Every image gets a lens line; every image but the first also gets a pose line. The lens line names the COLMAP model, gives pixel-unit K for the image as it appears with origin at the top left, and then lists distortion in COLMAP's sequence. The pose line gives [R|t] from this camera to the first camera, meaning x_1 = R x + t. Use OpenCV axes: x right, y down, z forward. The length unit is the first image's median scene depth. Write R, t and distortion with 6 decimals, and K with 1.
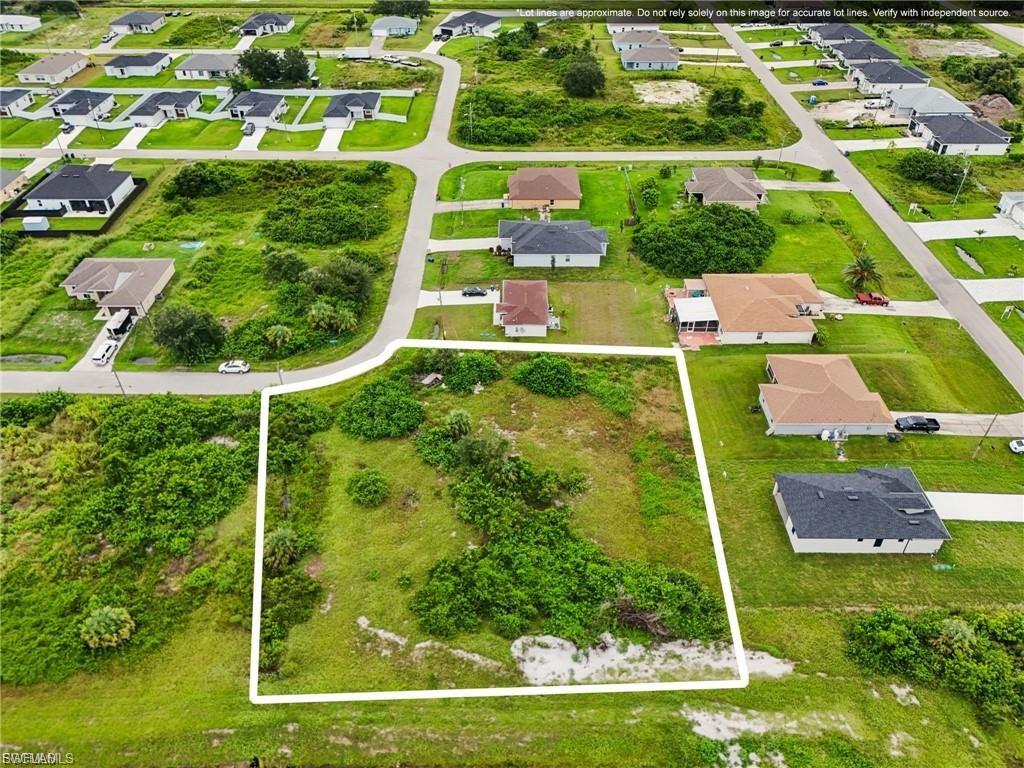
lens RADIAL K [[766.3, 0, 517.4], [0, 766.3, 384.5], [0, 0, 1]] dist [0.077679, -0.079498]
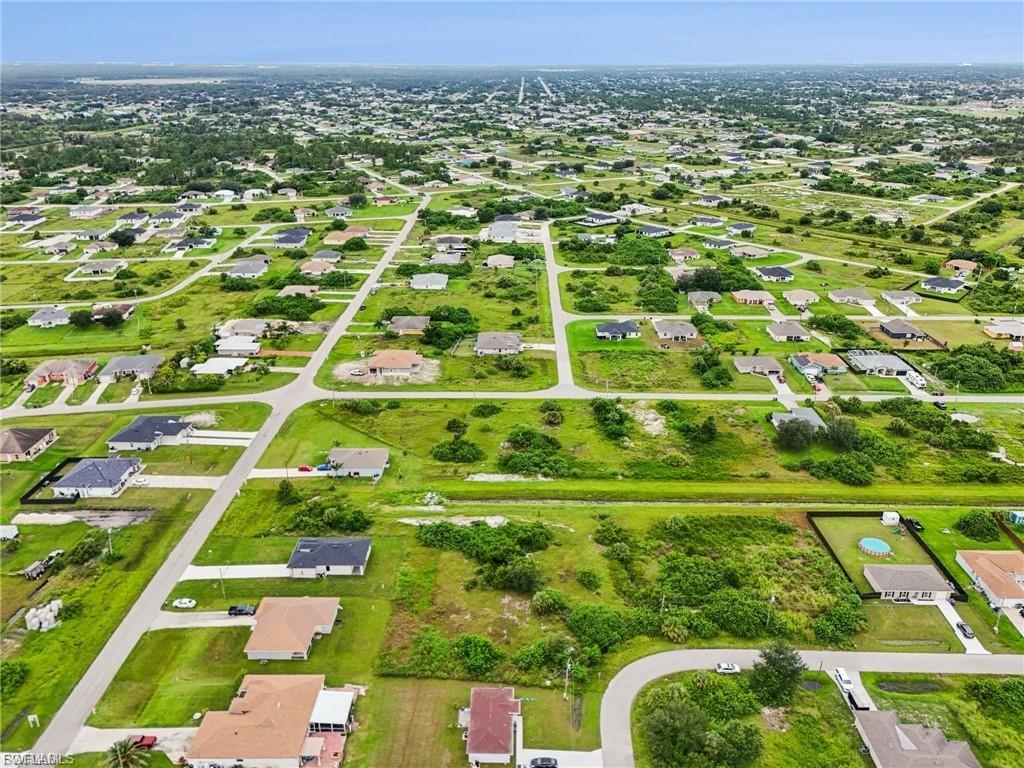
lens RADIAL K [[766.3, 0, 519.6], [0, 766.3, 387.1], [0, 0, 1]] dist [0.077679, -0.079498]
pose [[-0.999976, -0.004980, 0.004741, -0.037711], [0.001728, 0.485379, 0.874302, -1.513551], [-0.006655, 0.874290, -0.485359, 1.368098]]
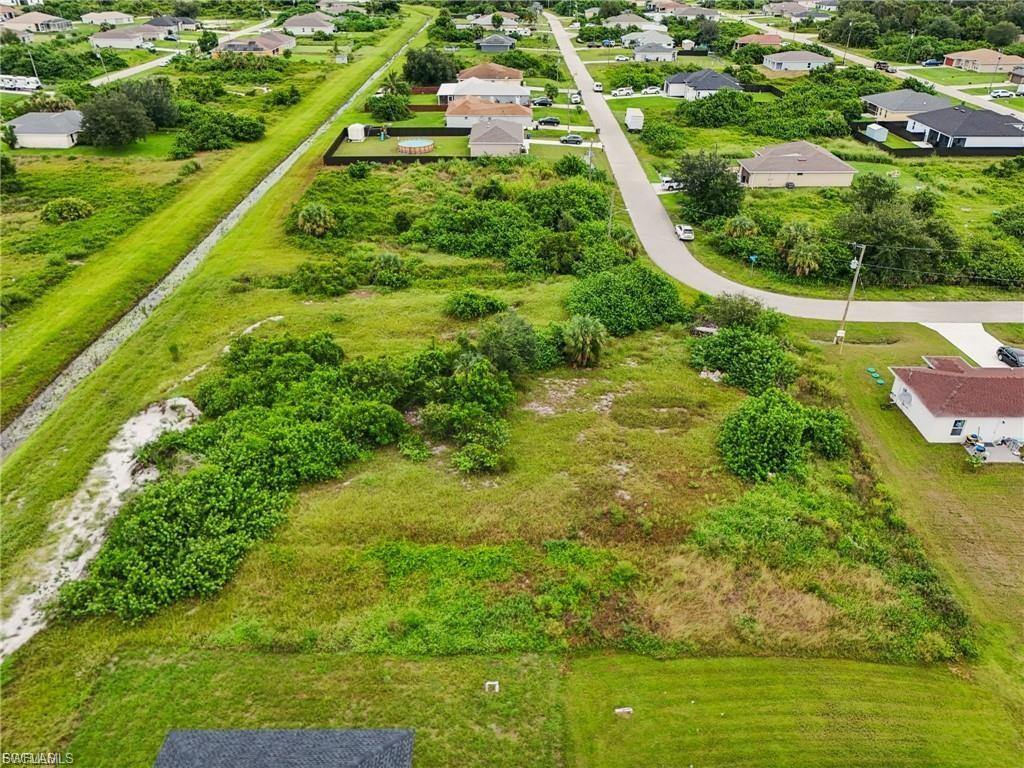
lens RADIAL K [[766.3, 0, 511.8], [0, 766.3, 378.3], [0, 0, 1]] dist [0.077679, -0.079498]
pose [[0.002060, 0.496007, -0.868316, 0.502215], [-0.616970, 0.683984, 0.389248, -0.139450], [0.786984, 0.534923, 0.307430, 0.762960]]
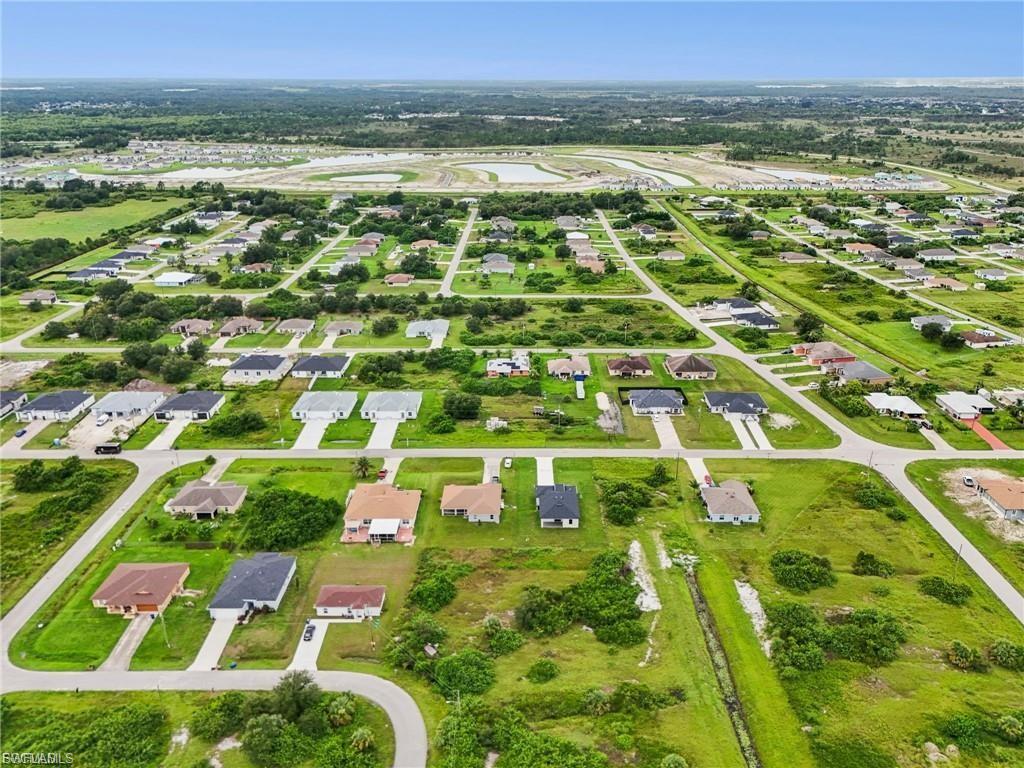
lens RADIAL K [[766.3, 0, 503.1], [0, 766.3, 385.8], [0, 0, 1]] dist [0.077679, -0.079498]
pose [[0.022464, -0.372668, 0.927693, -1.312143], [0.619834, 0.733252, 0.279549, -0.708437], [-0.784411, 0.568736, 0.247464, 0.330091]]
